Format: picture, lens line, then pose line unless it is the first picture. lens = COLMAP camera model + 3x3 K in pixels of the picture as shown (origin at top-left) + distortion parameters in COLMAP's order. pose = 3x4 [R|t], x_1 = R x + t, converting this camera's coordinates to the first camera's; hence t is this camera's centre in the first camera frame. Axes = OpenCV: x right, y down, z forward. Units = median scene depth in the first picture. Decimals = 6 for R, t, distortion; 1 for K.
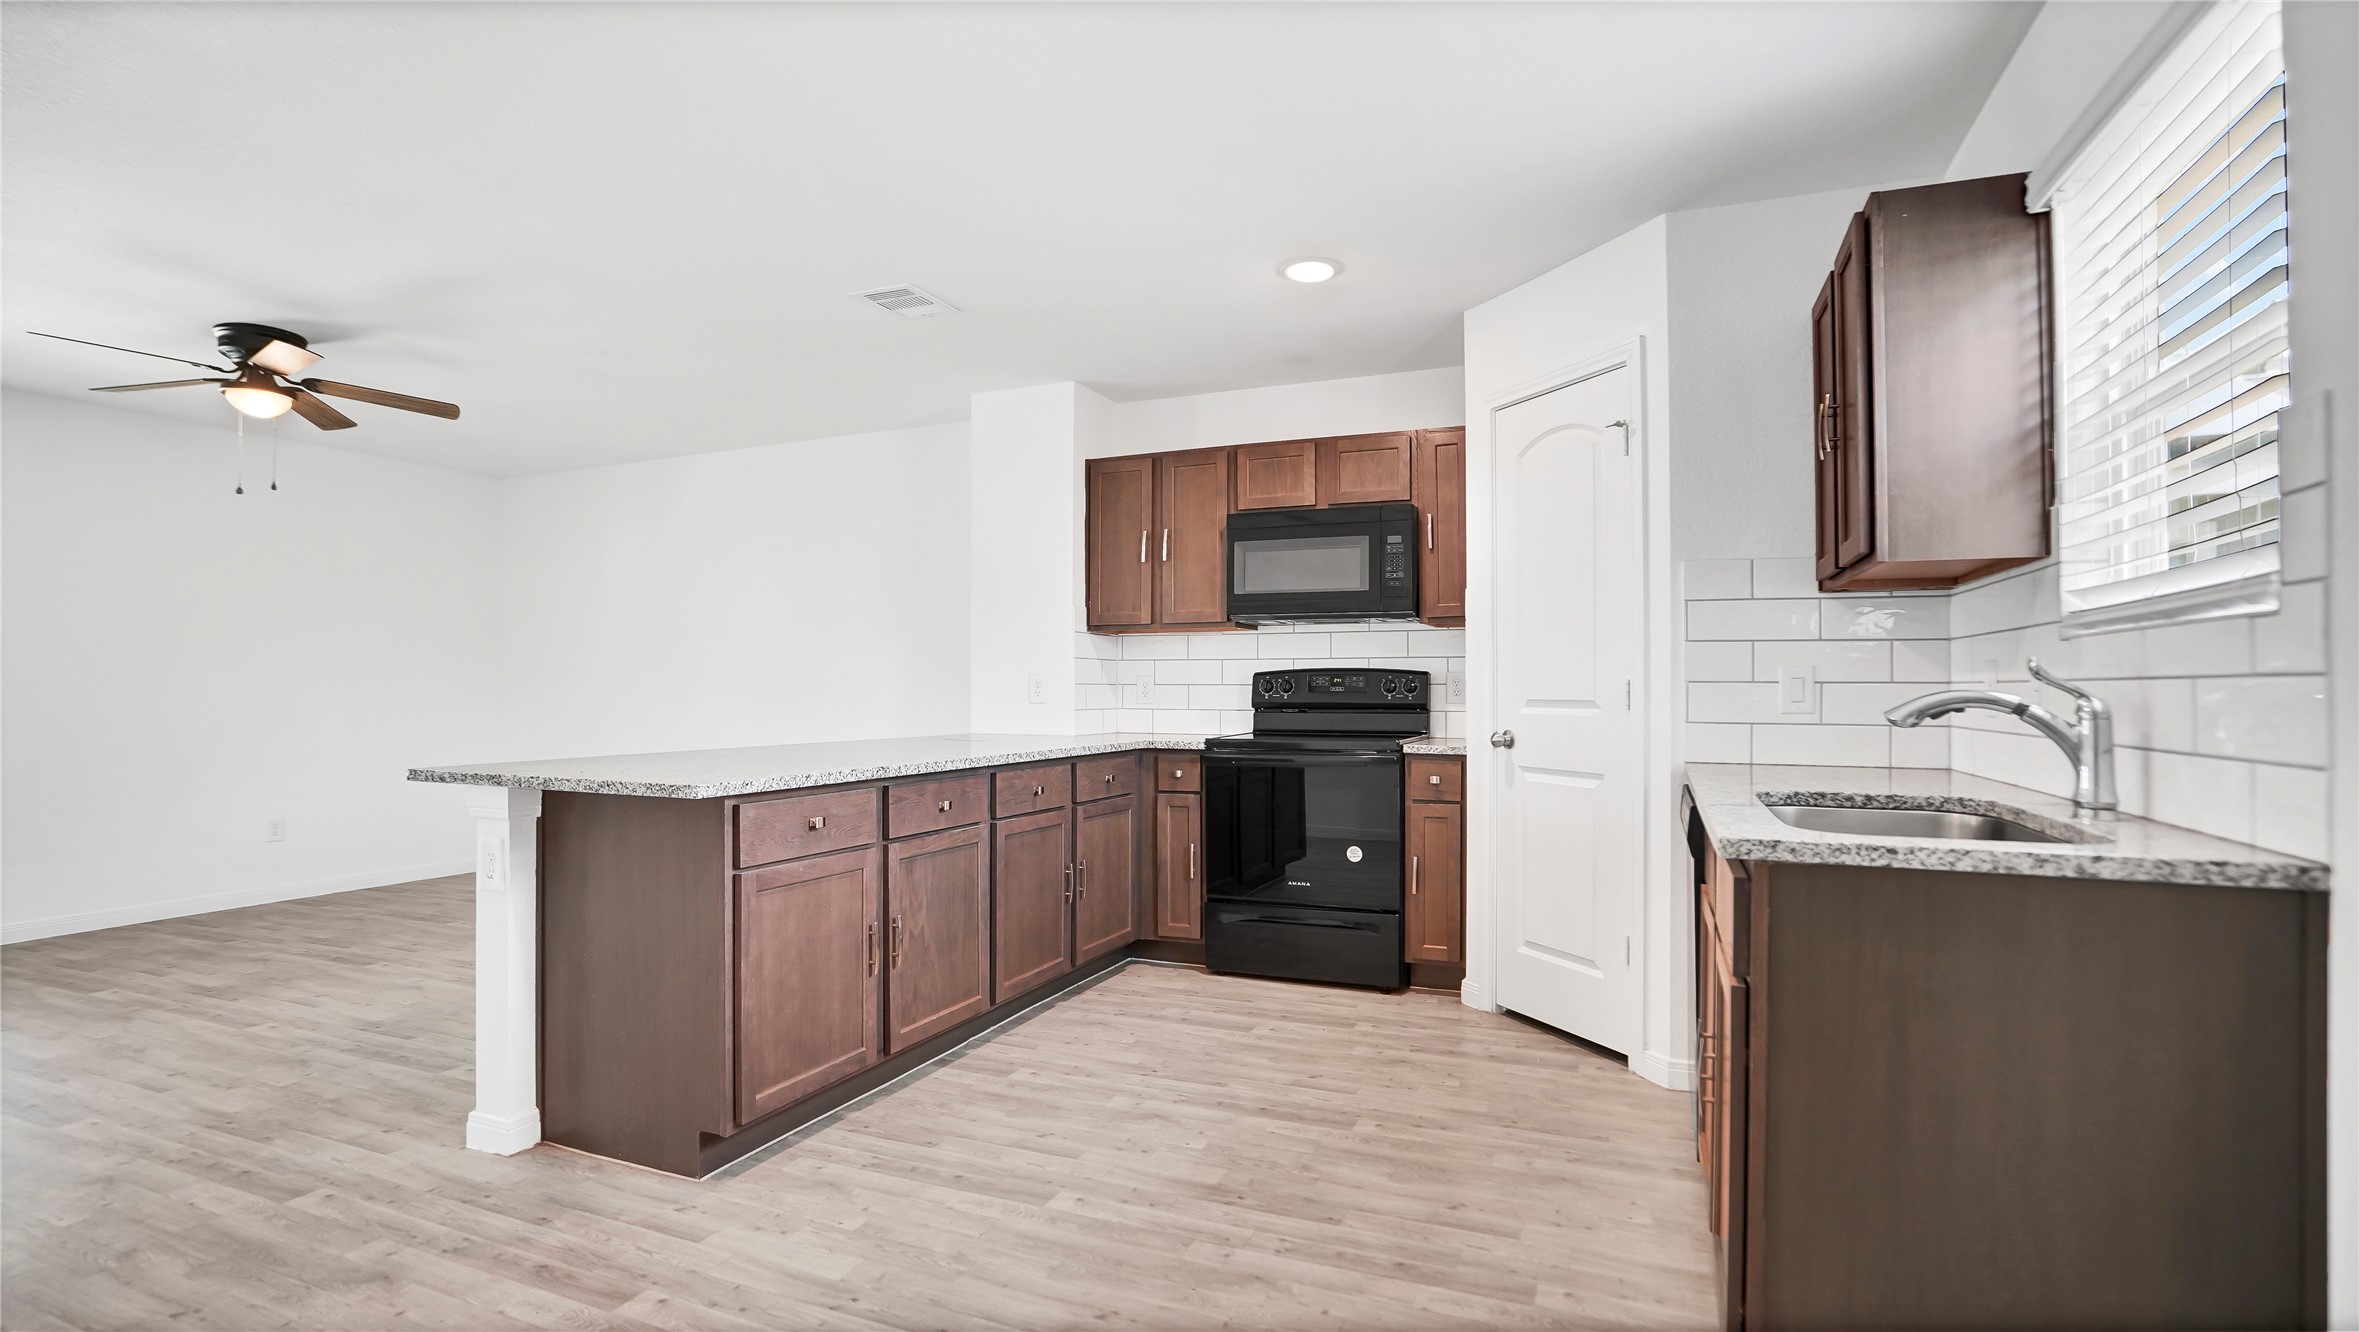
lens RADIAL K [[1101.4, 0, 1170.3], [0, 1101.4, 676.3], [0, 0, 1]] dist [-0.059756, 0.026295]
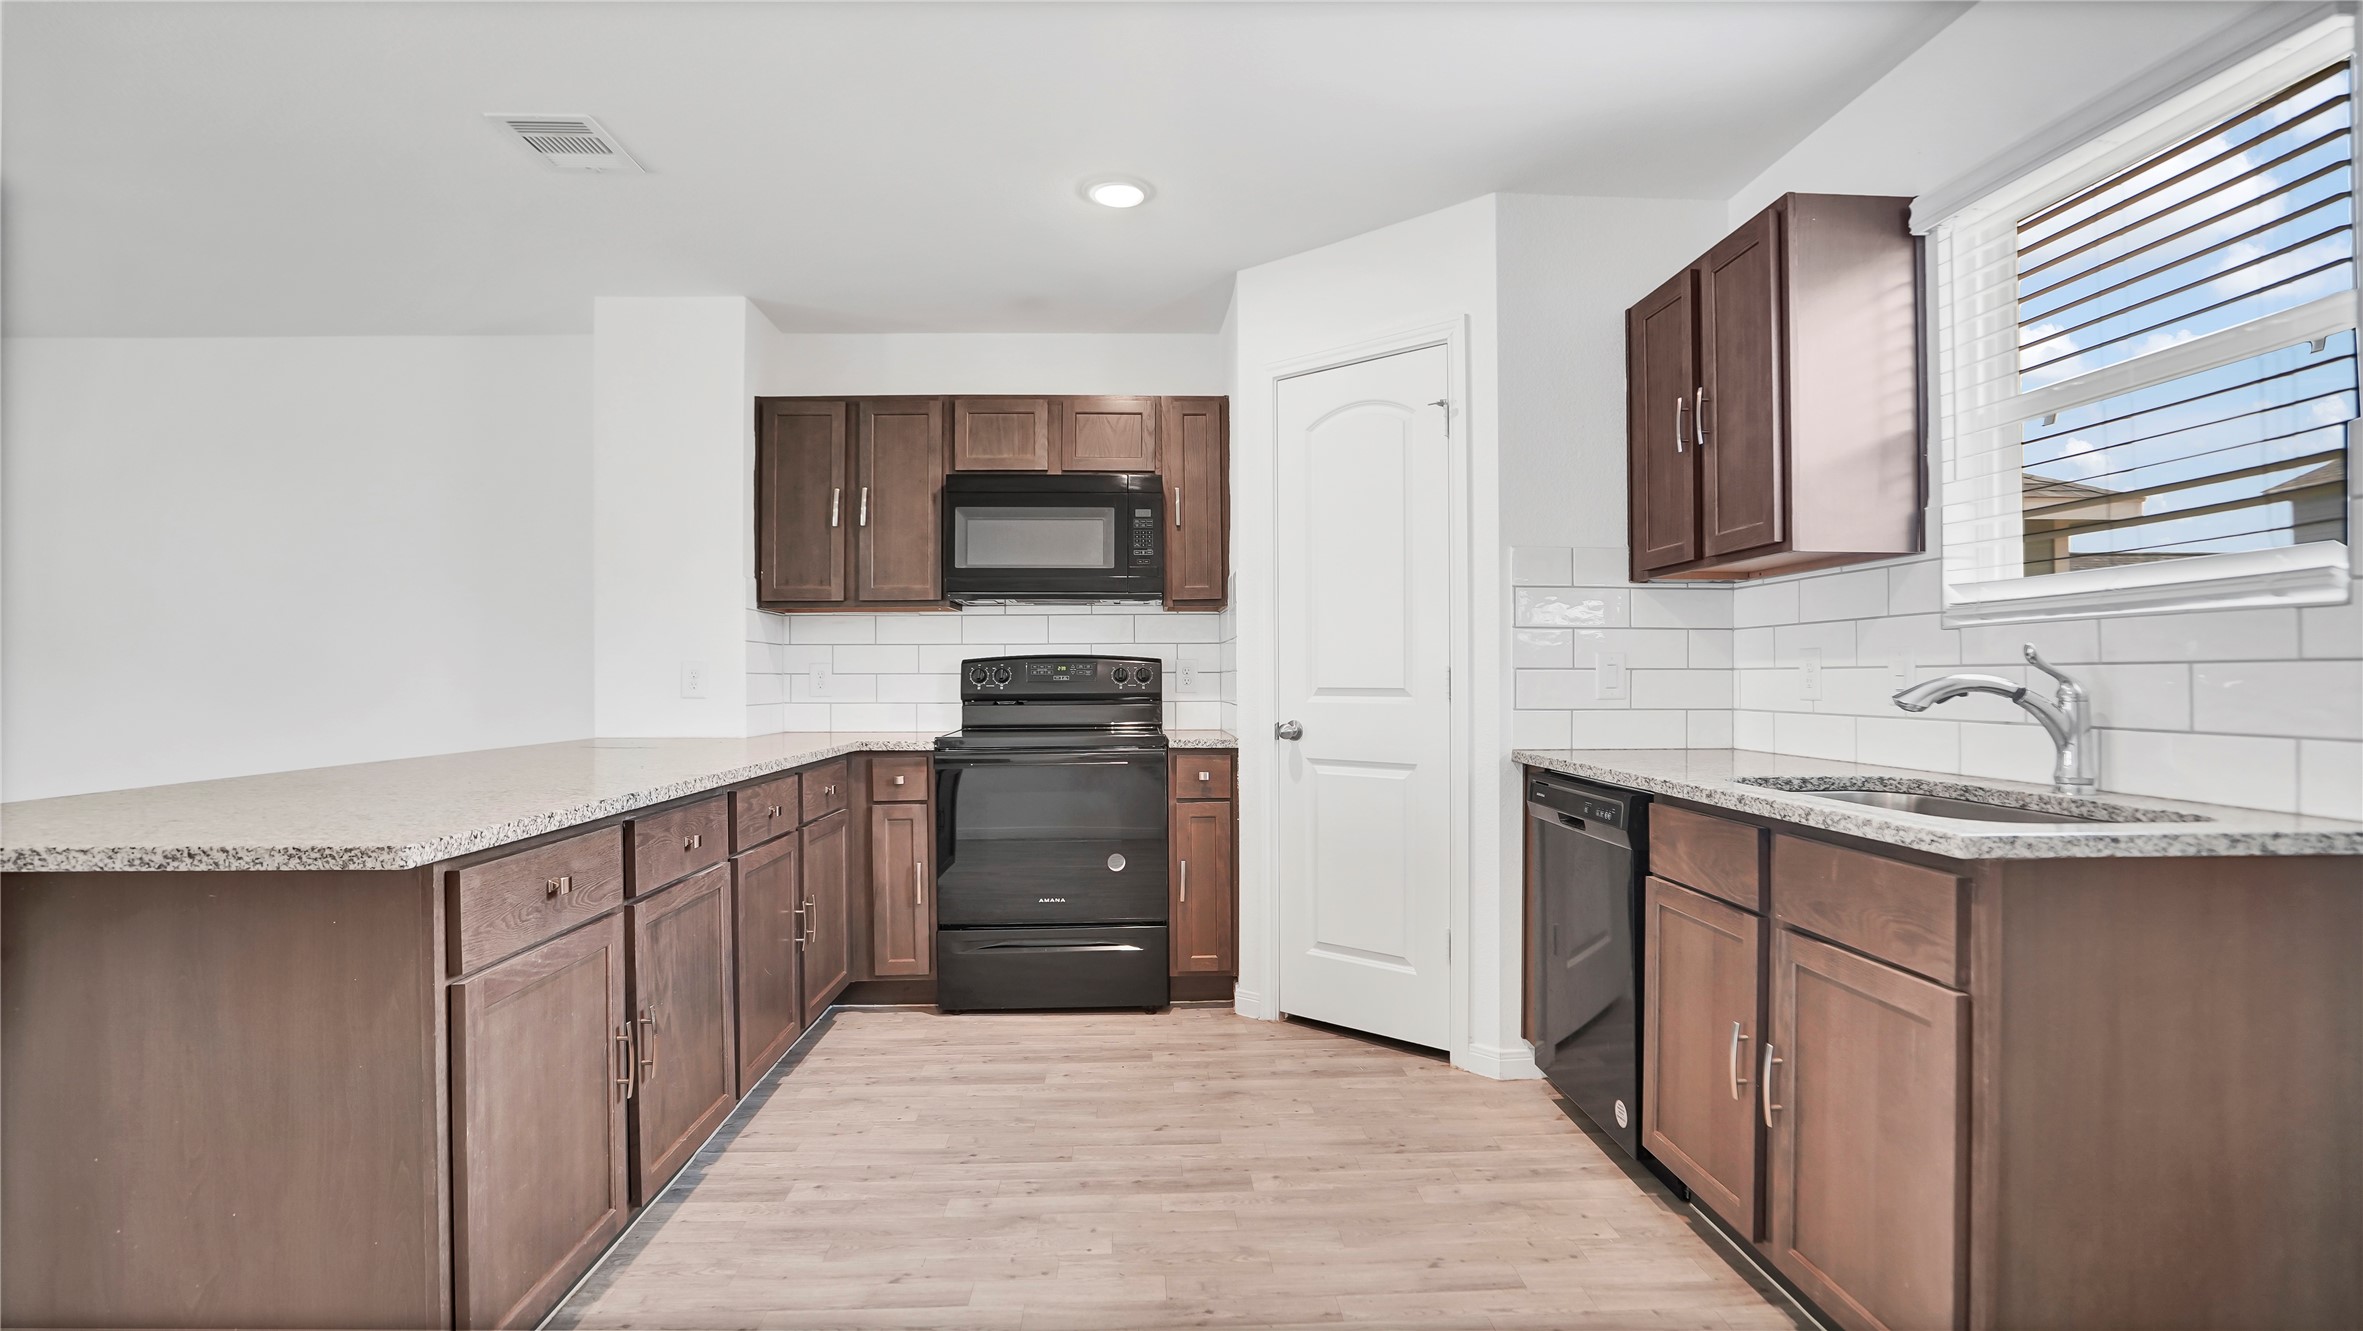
lens RADIAL K [[1103.3, 0, 1172.3], [0, 1103.3, 675.8], [0, 0, 1]] dist [-0.059756, 0.026295]
pose [[0.903097, -0.003645, 0.429421, -0.225414], [-0.000147, 0.999961, 0.008795, 0.002715], [-0.429436, -0.008006, 0.903062, 0.219721]]
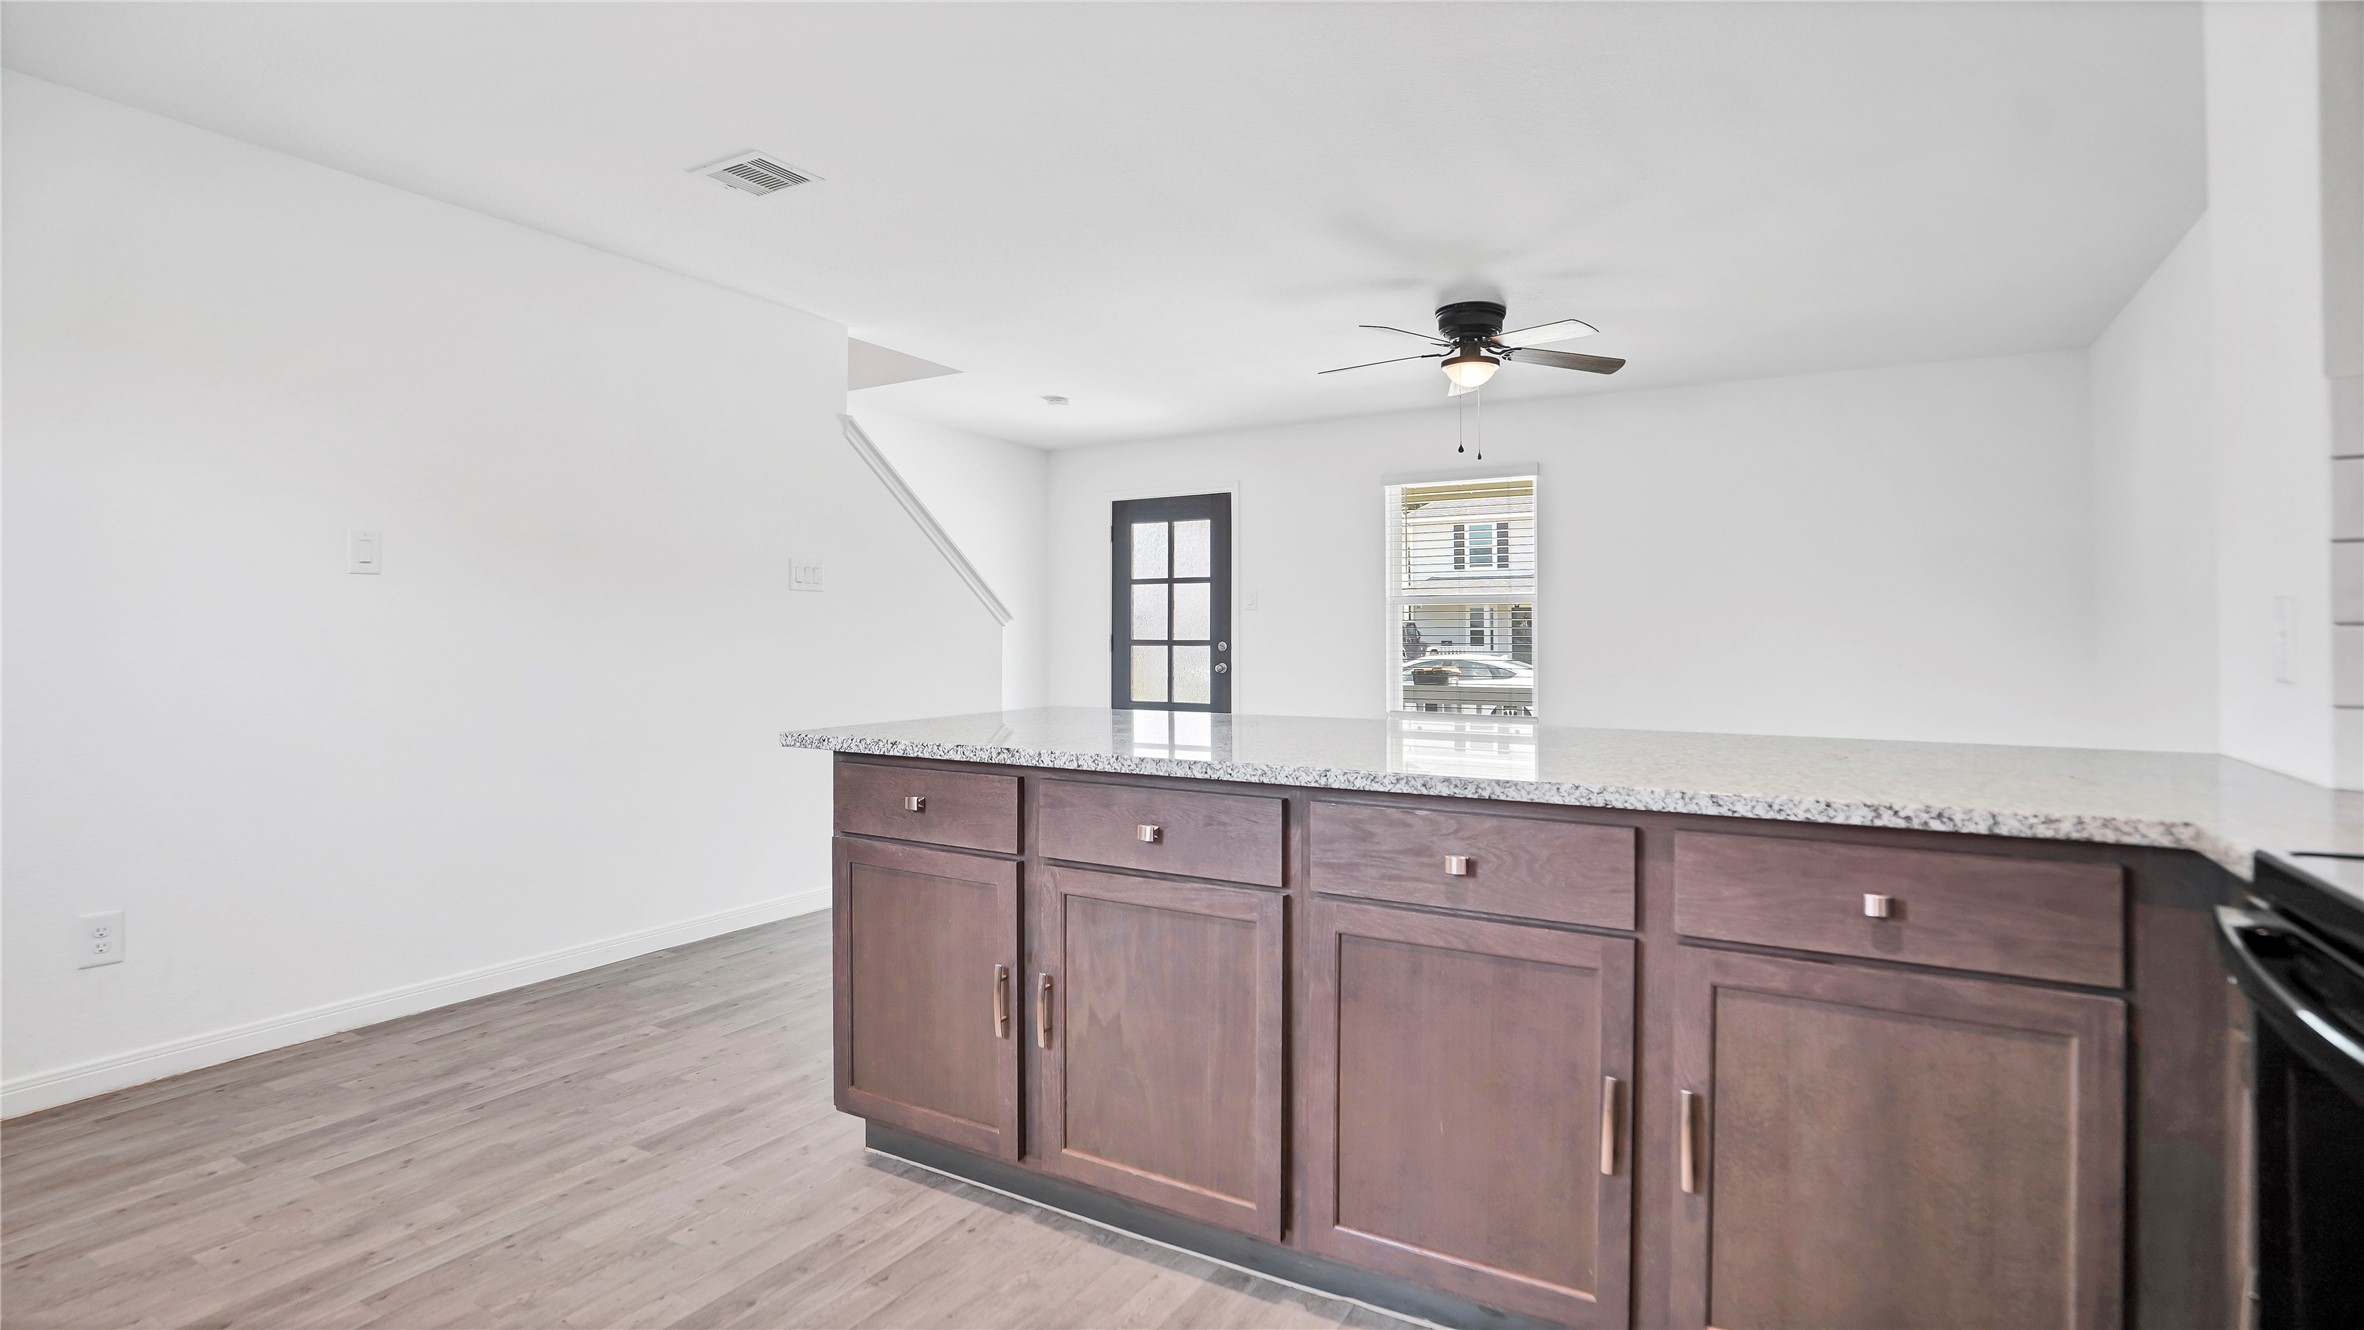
lens RADIAL K [[1103.7, 0, 1172.8], [0, 1103.7, 675.3], [0, 0, 1]] dist [-0.059756, 0.026295]
pose [[-0.131936, 0.021166, -0.991032, 0.372601], [0.010708, 0.999744, 0.019927, 0.021182], [0.991200, -0.007983, -0.132129, 1.080525]]
